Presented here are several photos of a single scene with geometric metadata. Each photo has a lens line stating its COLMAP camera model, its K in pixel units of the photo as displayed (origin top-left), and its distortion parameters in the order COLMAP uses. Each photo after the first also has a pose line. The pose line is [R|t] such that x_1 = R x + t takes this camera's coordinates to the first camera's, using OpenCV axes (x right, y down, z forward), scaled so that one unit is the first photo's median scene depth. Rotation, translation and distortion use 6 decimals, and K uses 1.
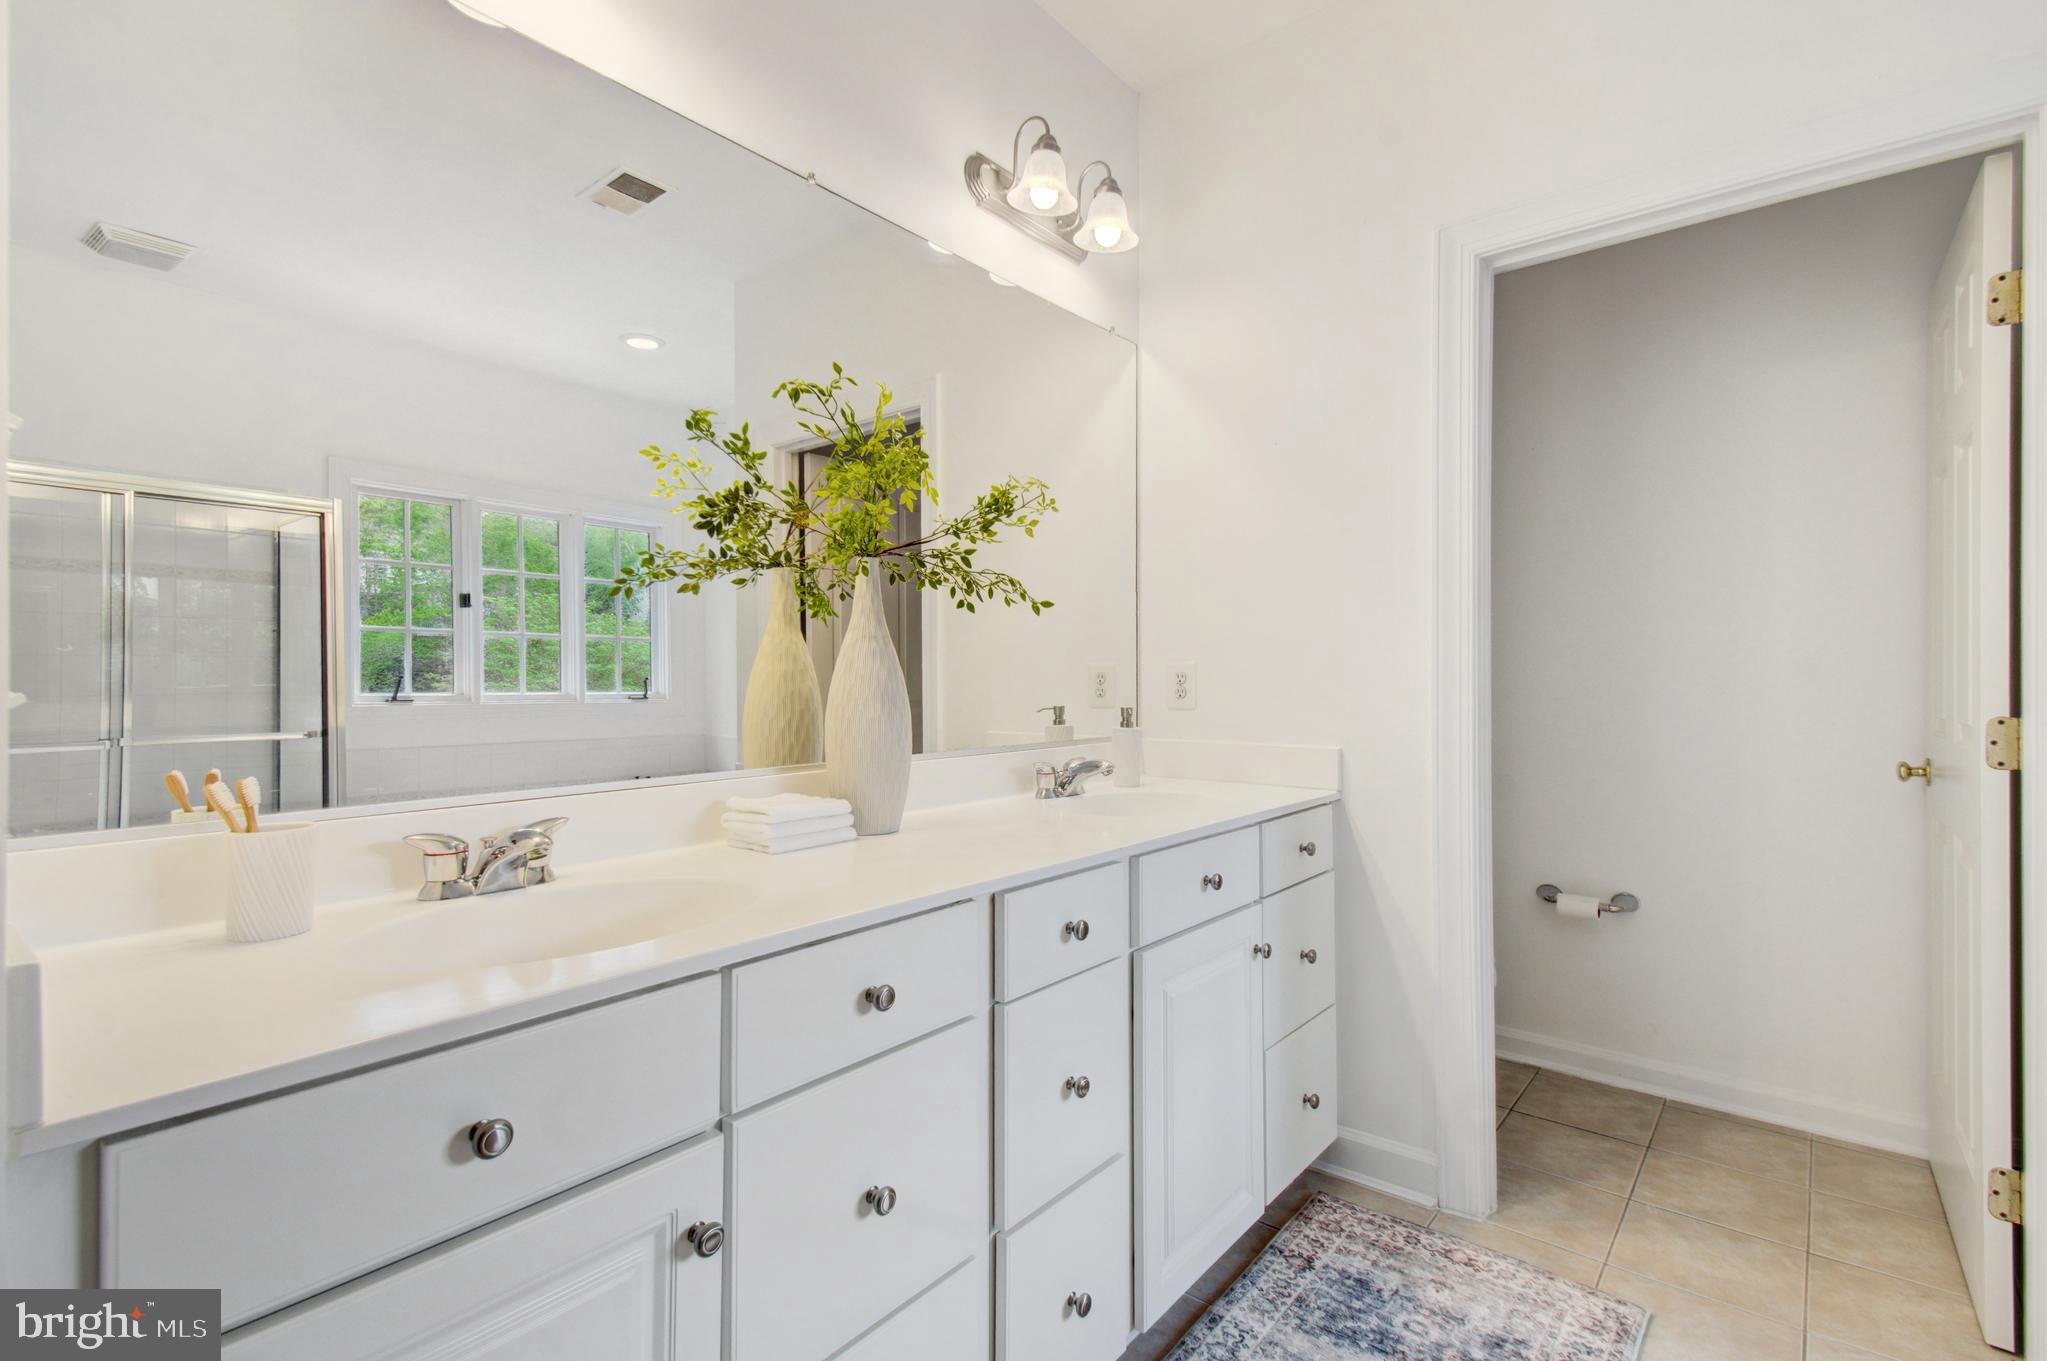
lens RADIAL K [[975.0, 0, 1001.7], [0, 975.0, 667.8], [0, 0, 1]] dist [0.048656, -0.014095]
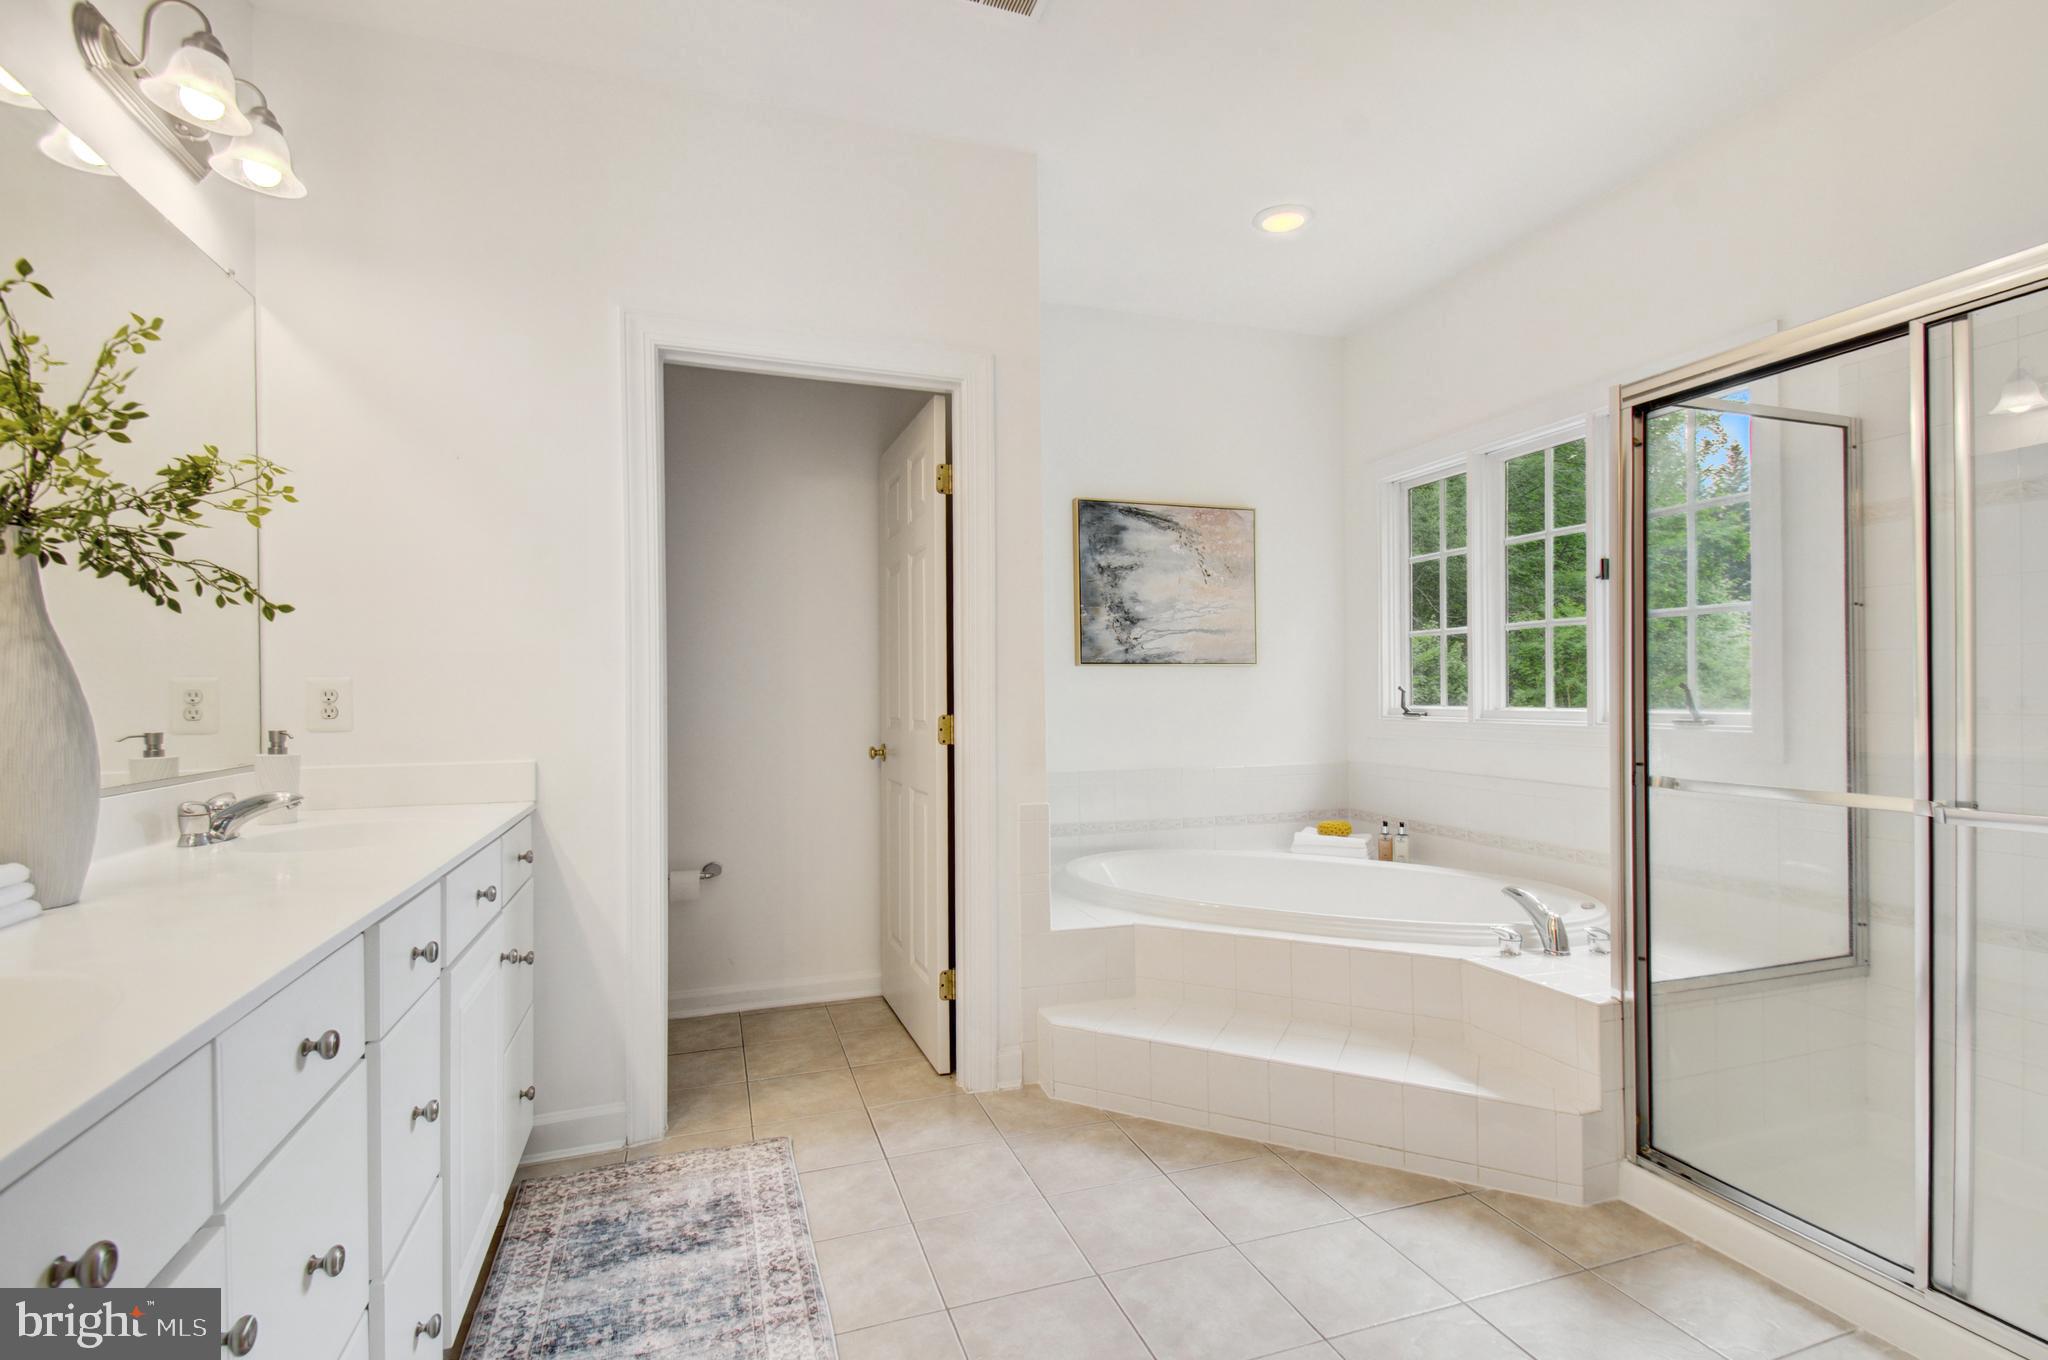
lens RADIAL K [[975.5, 0, 1031.0], [0, 975.5, 687.3], [0, 0, 1]] dist [0.048656, -0.014095]
pose [[0.523579, 0.005248, 0.851961, -0.337897], [-0.002791, 0.999986, -0.004445, 0.006017], [-0.851972, -0.000051, 0.523587, -0.020740]]
